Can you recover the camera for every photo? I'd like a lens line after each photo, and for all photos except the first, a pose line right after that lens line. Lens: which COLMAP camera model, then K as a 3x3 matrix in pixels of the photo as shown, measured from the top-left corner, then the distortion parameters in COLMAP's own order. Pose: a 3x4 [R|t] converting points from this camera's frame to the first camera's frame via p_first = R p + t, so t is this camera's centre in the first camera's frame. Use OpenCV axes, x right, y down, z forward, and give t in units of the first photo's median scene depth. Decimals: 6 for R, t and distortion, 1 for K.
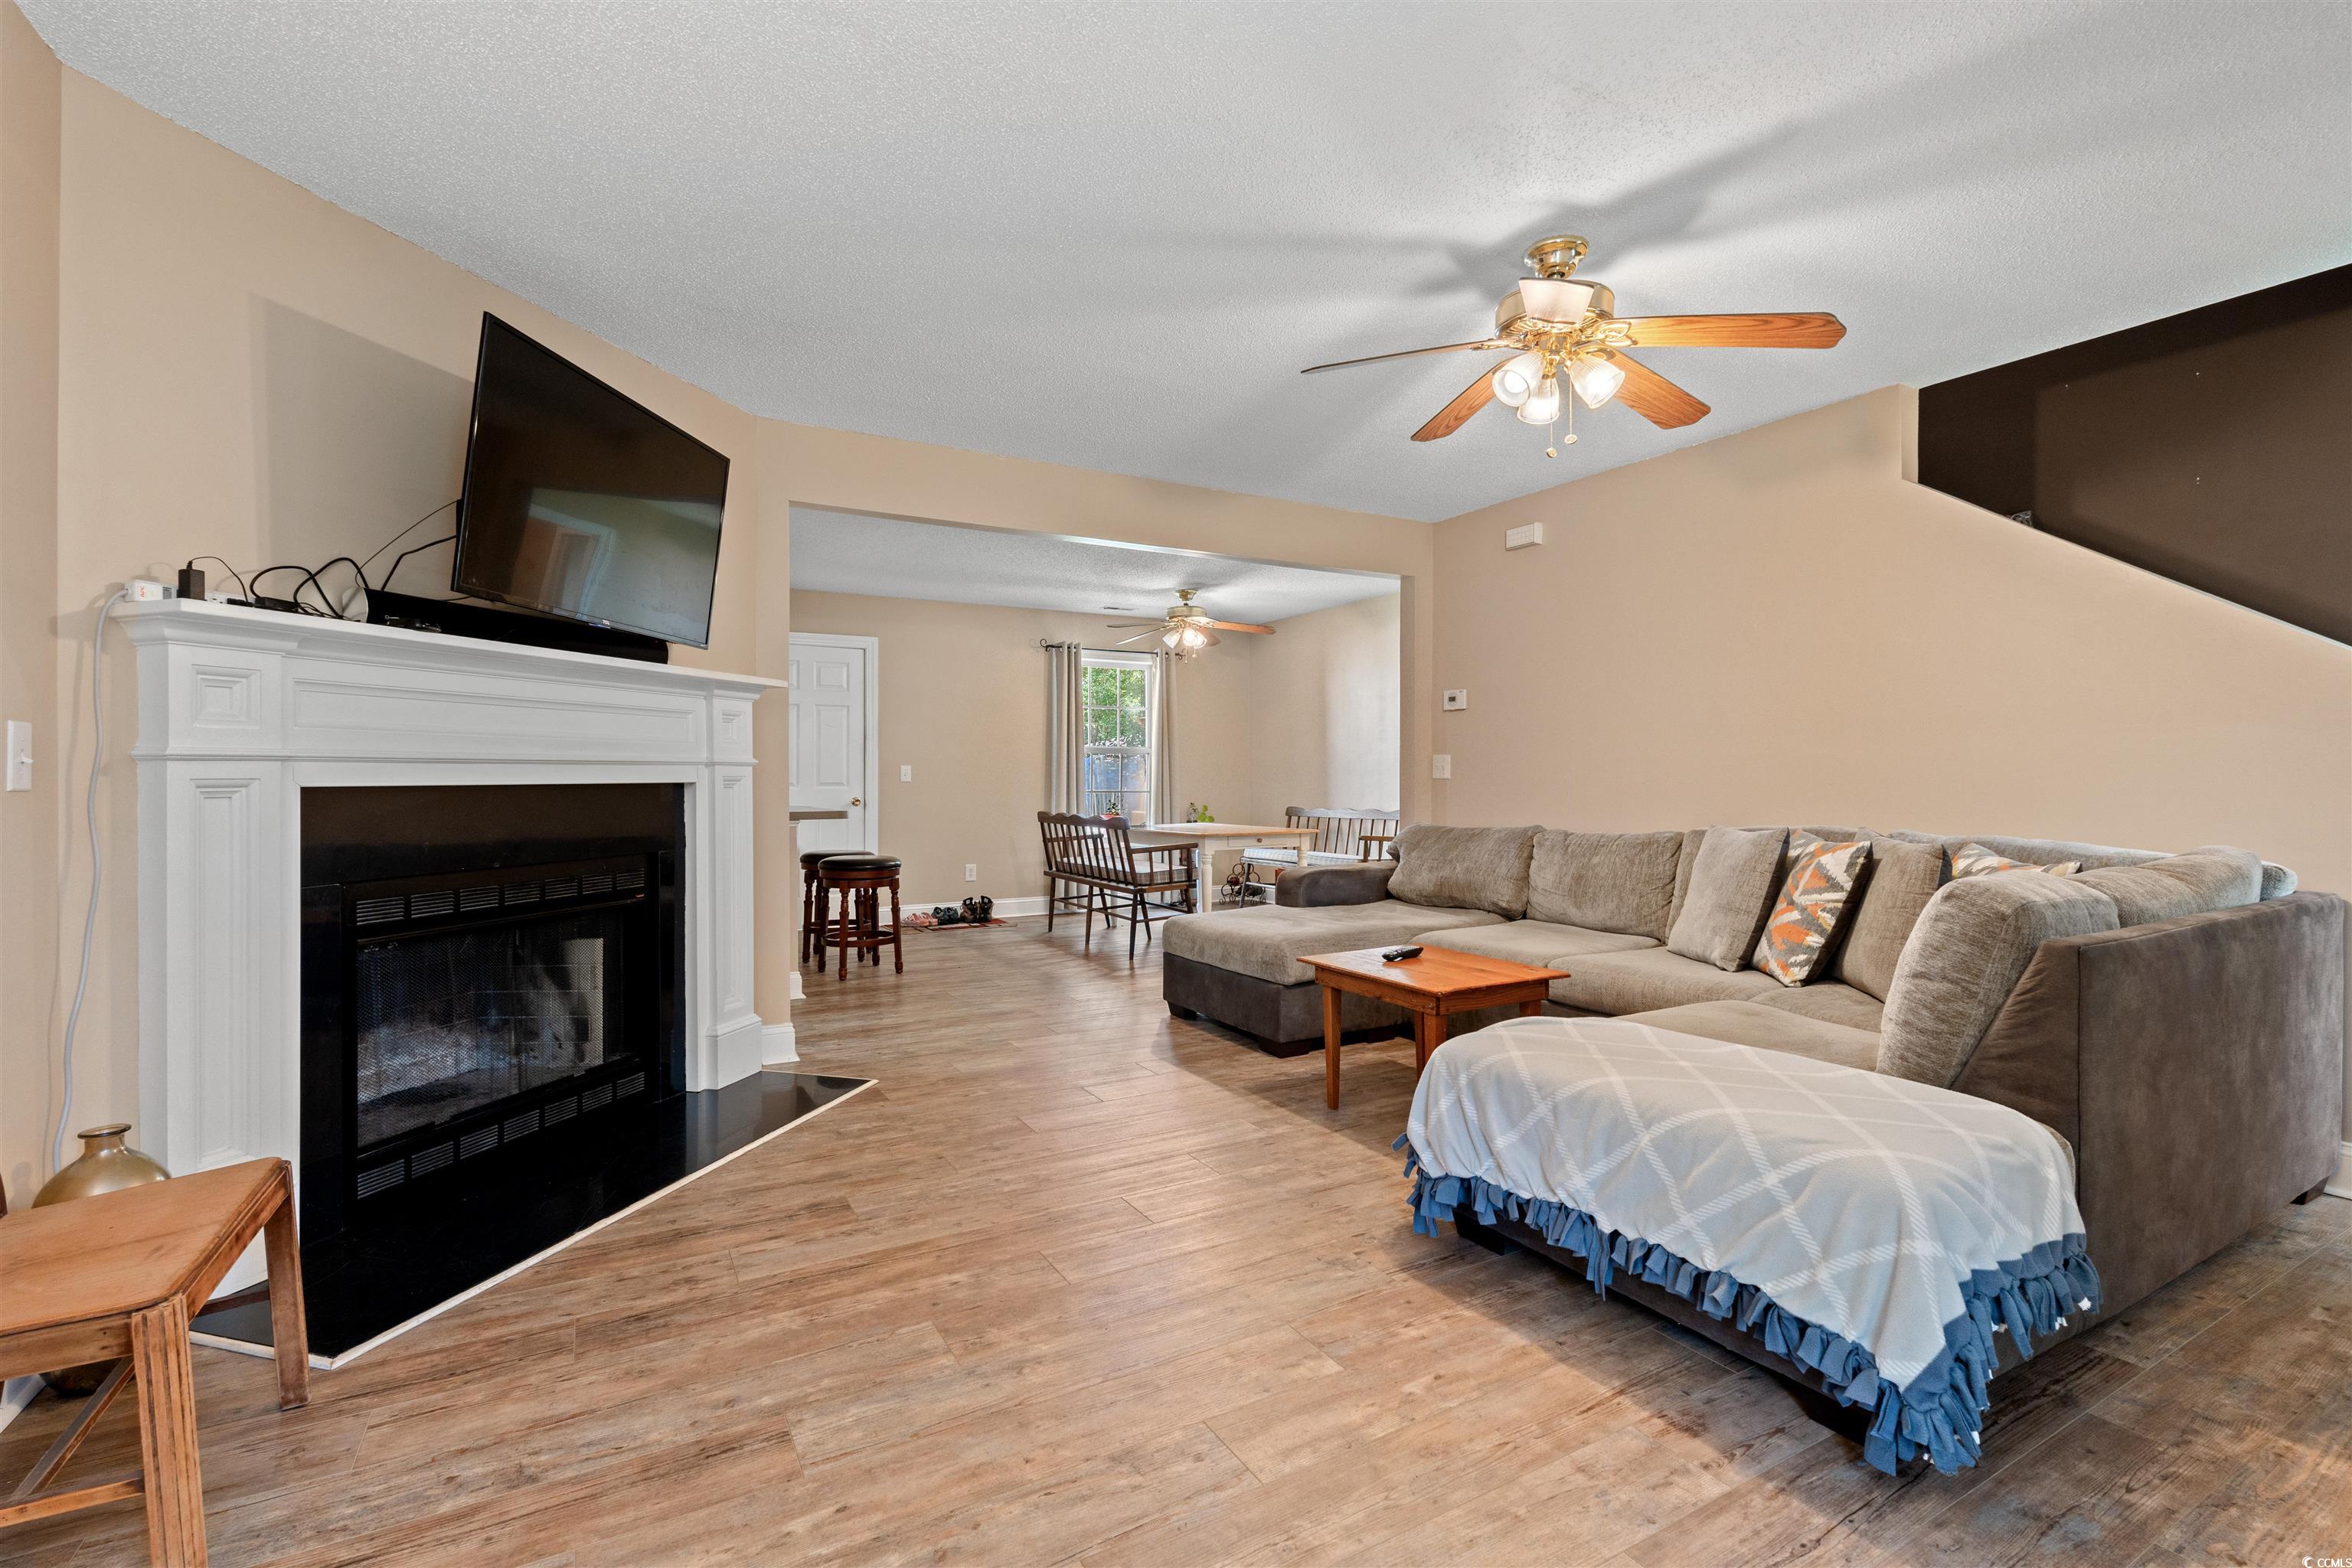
lens RADIAL K [[1039.8, 0, 1186.8], [0, 1039.8, 792.5], [0, 0, 1]] dist [-0.004763, -0.000161]
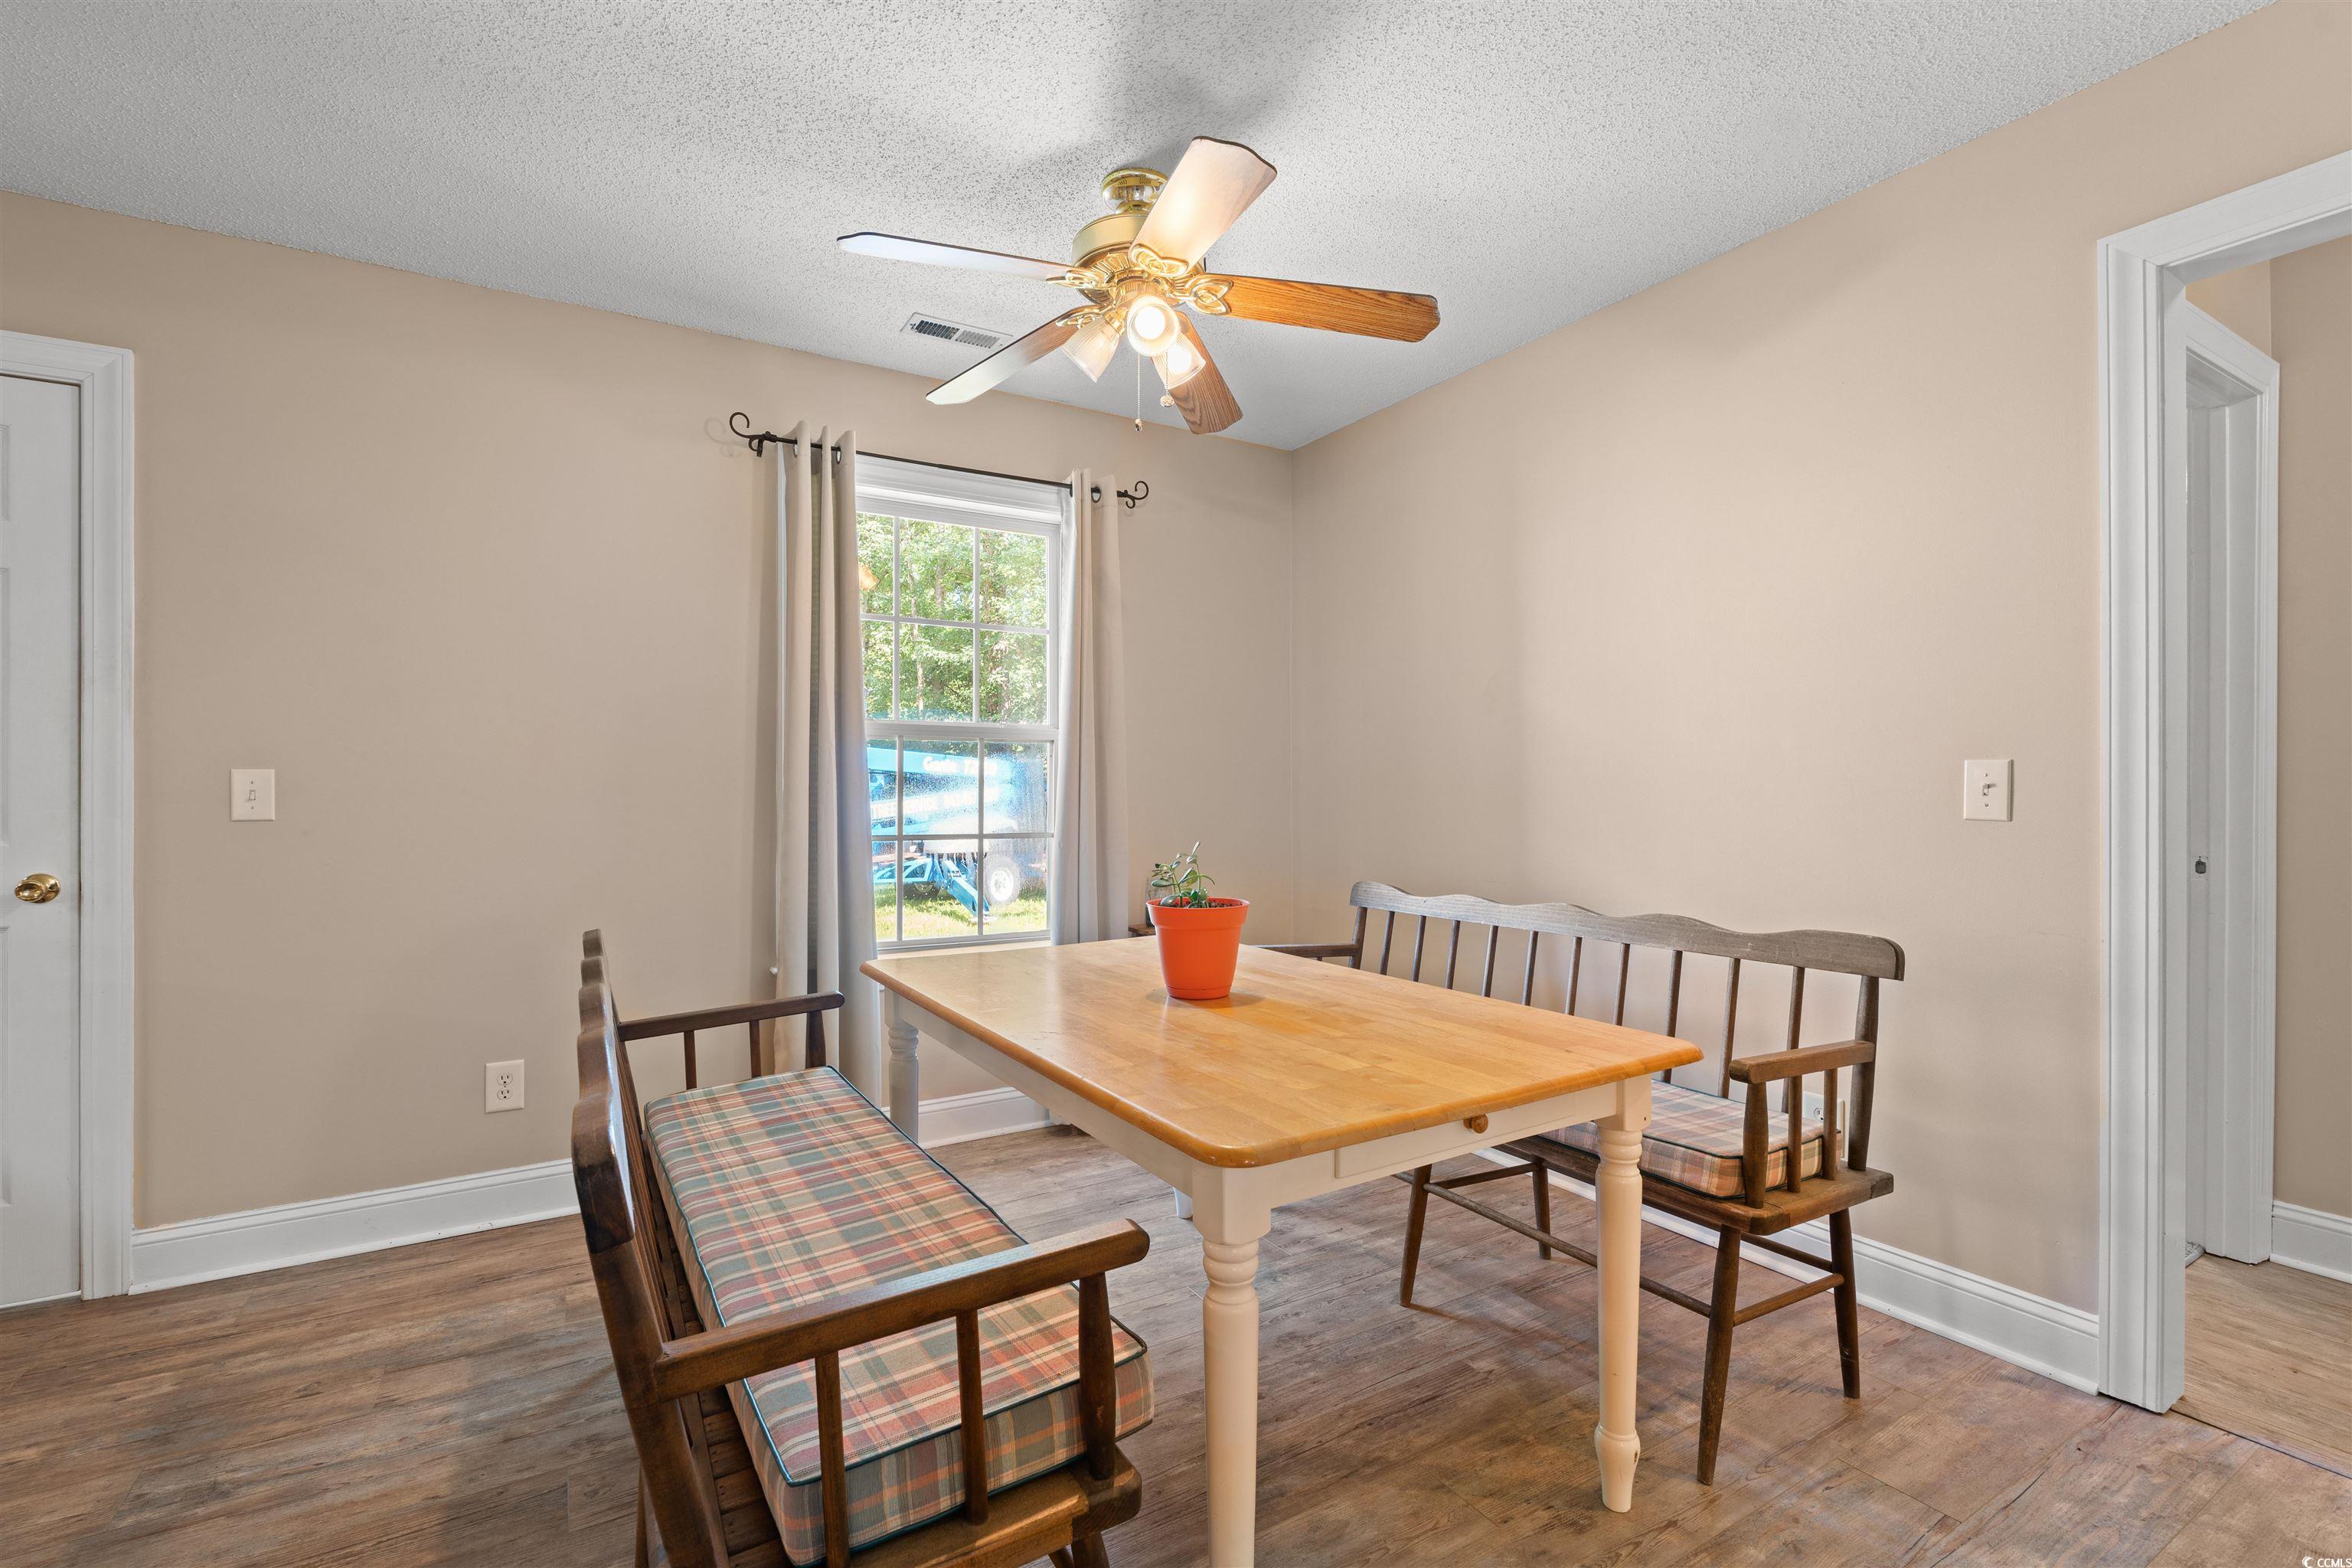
lens RADIAL K [[1039.8, 0, 1168.6], [0, 1039.8, 781.1], [0, 0, 1]] dist [-0.004763, -0.000161]
pose [[0.999934, 0.004295, -0.010643, 0.031740], [-0.004317, 0.999989, -0.002047, -0.051750], [0.010634, 0.002093, 0.999941, 1.557413]]
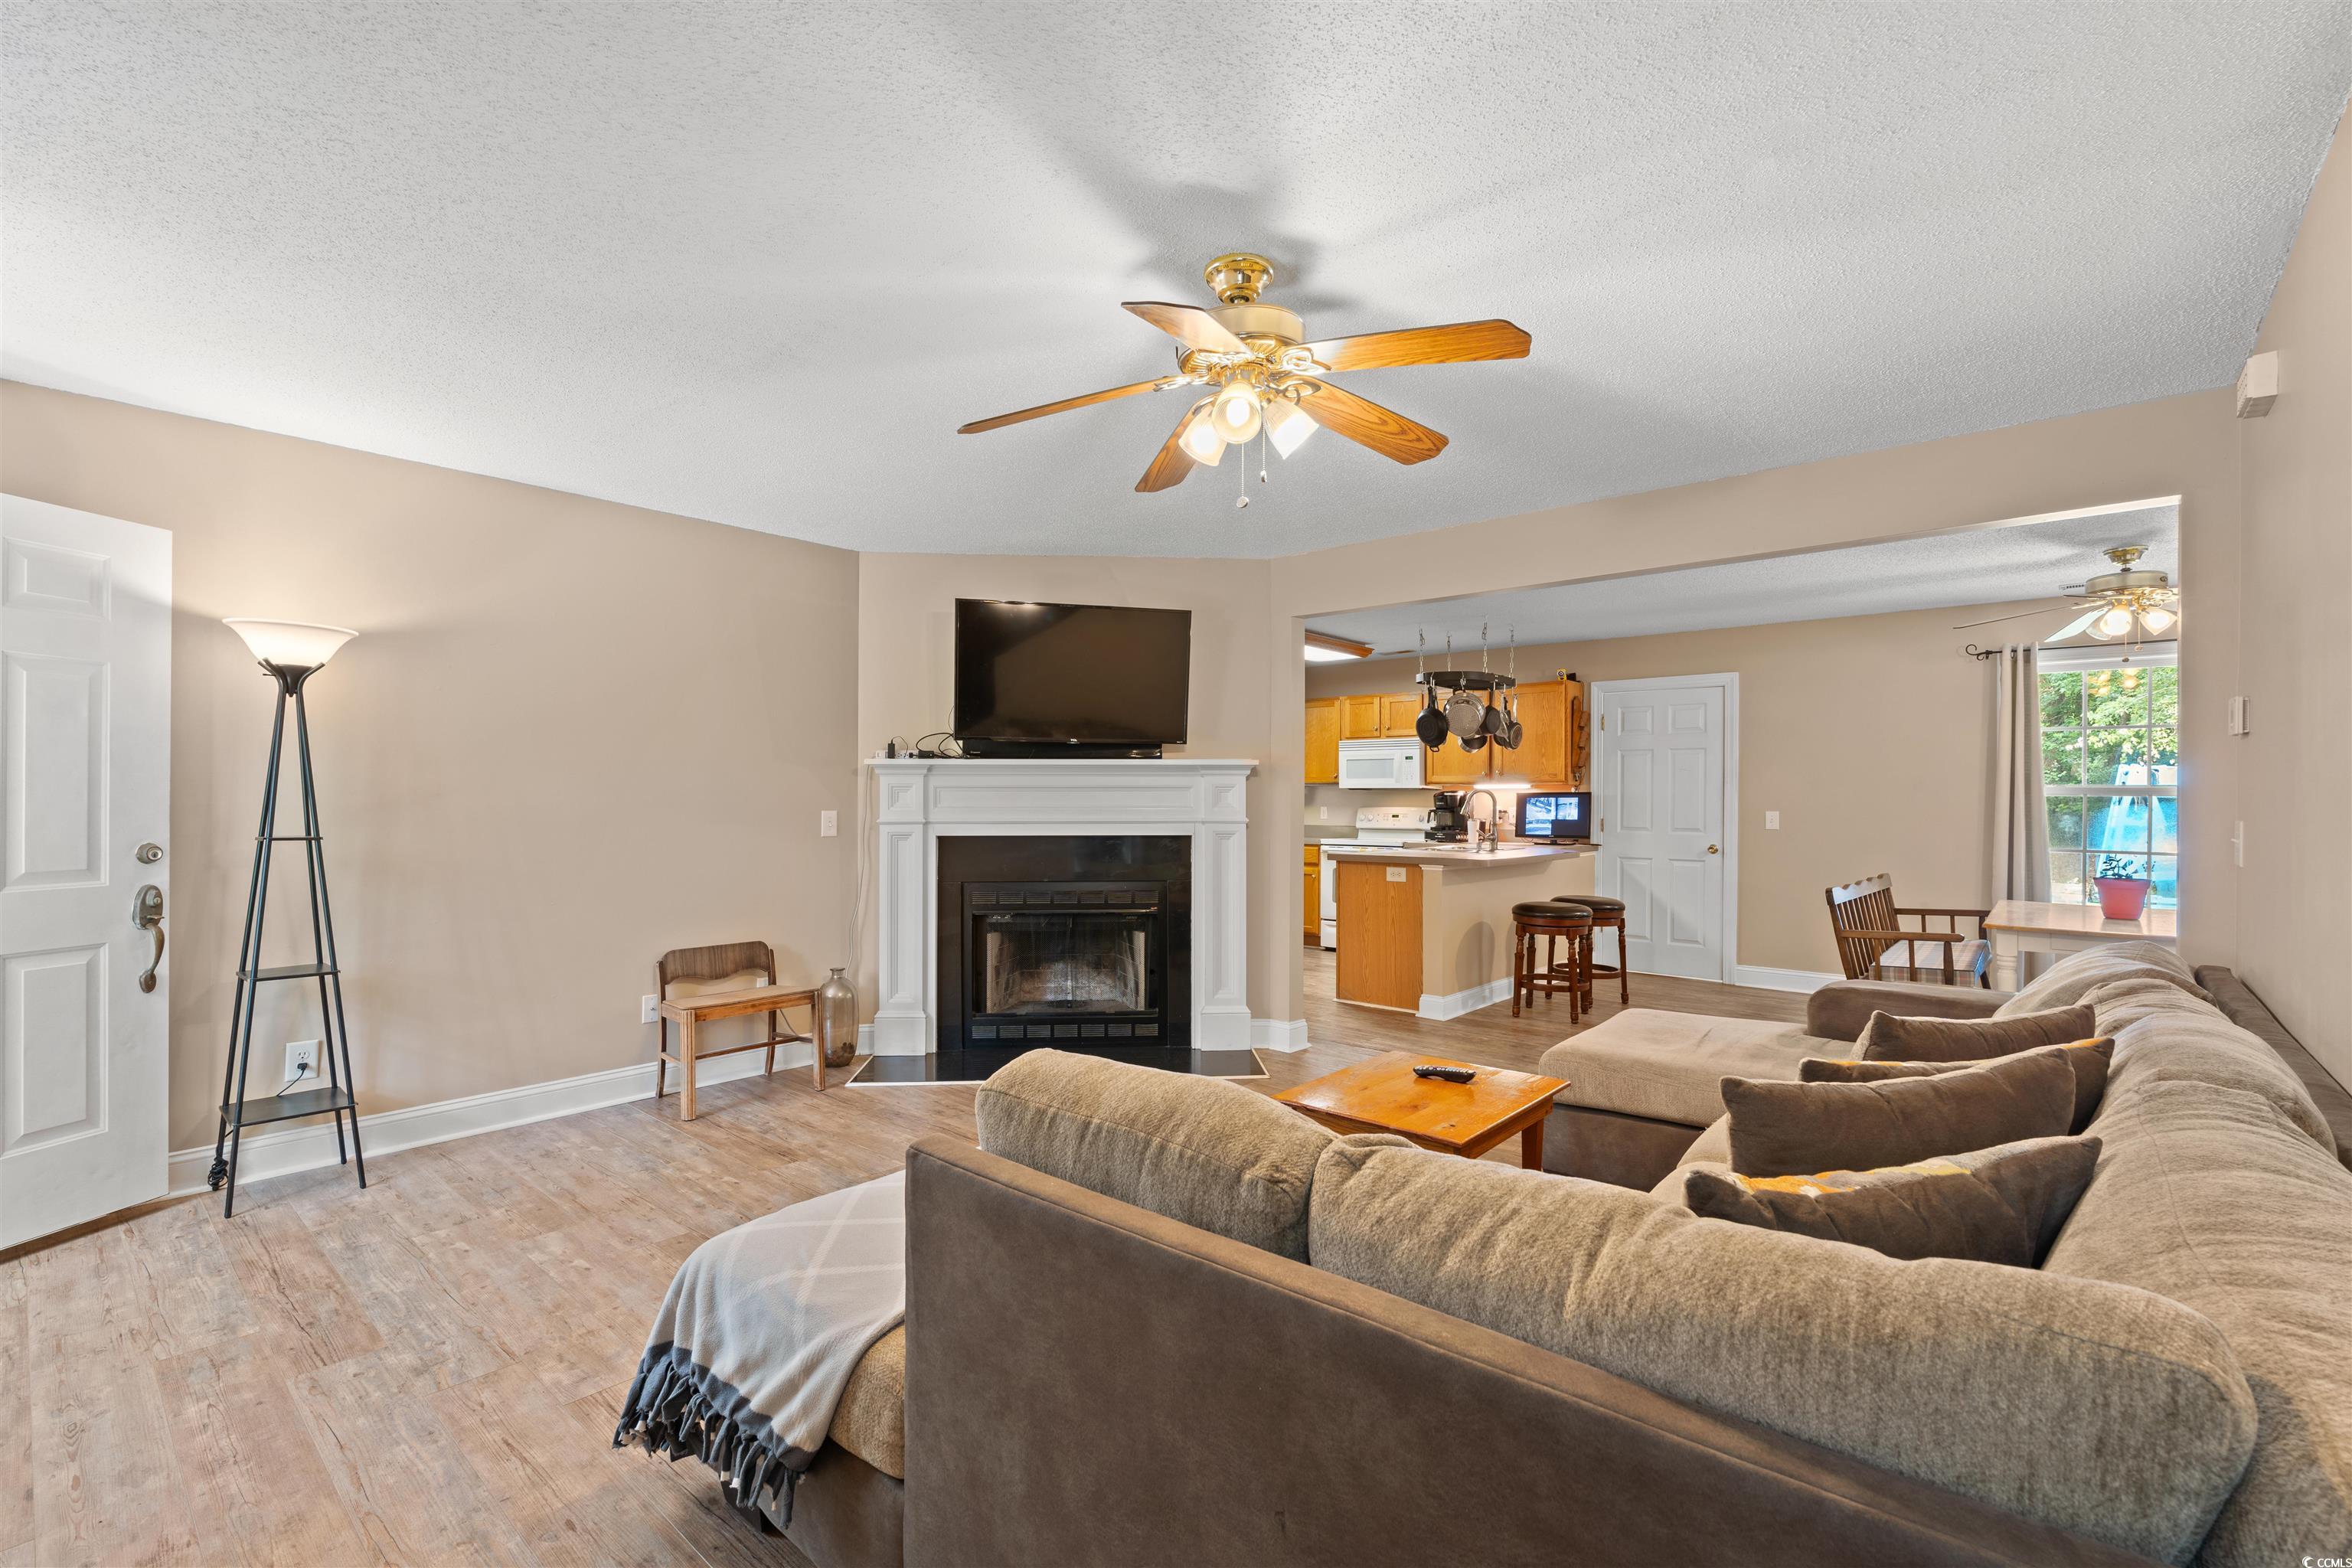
lens RADIAL K [[1039.8, 0, 1197.0], [0, 1039.8, 791.8], [0, 0, 1]] dist [-0.004763, -0.000161]
pose [[0.318565, -0.003909, -0.947893, 0.951090], [-0.015826, 0.999830, -0.009442, -0.059516], [0.947769, 0.018009, 0.318449, 0.559779]]
